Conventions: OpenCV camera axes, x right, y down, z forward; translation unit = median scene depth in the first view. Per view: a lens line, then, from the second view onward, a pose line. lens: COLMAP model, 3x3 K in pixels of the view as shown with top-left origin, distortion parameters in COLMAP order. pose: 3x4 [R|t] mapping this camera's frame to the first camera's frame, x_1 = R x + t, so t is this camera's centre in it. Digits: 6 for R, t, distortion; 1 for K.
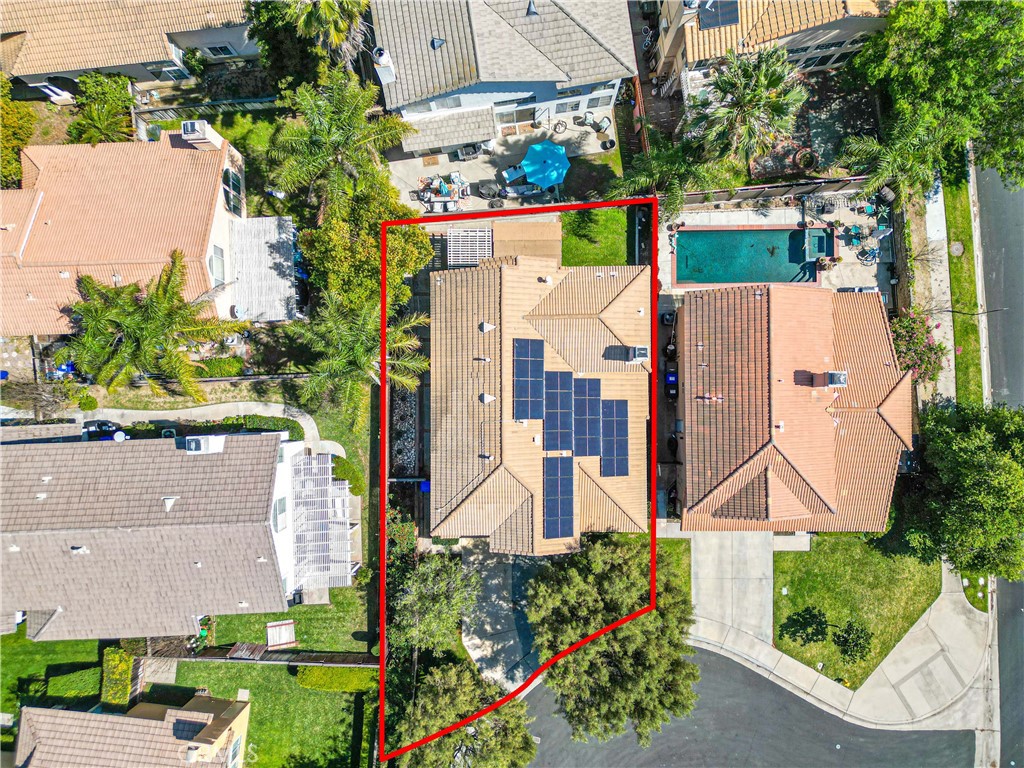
lens RADIAL K [[730.4, 0, 510.6], [0, 730.4, 381.5], [0, 0, 1]] dist [0.007538, 0.000725]
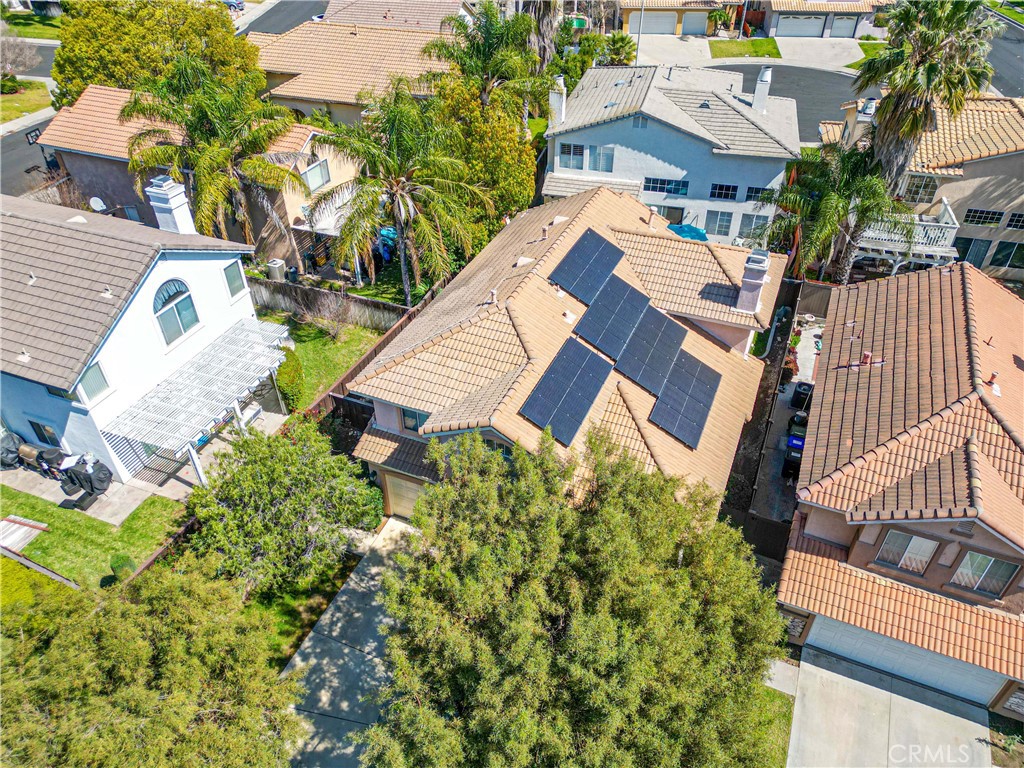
lens RADIAL K [[730.4, 0, 510.7], [0, 730.4, 384.9], [0, 0, 1]] dist [0.007538, 0.000725]
pose [[0.913374, 0.249916, -0.321388, 0.203809], [-0.406861, 0.588576, -0.698601, 0.563091], [0.014569, 0.768844, 0.639271, 0.611234]]
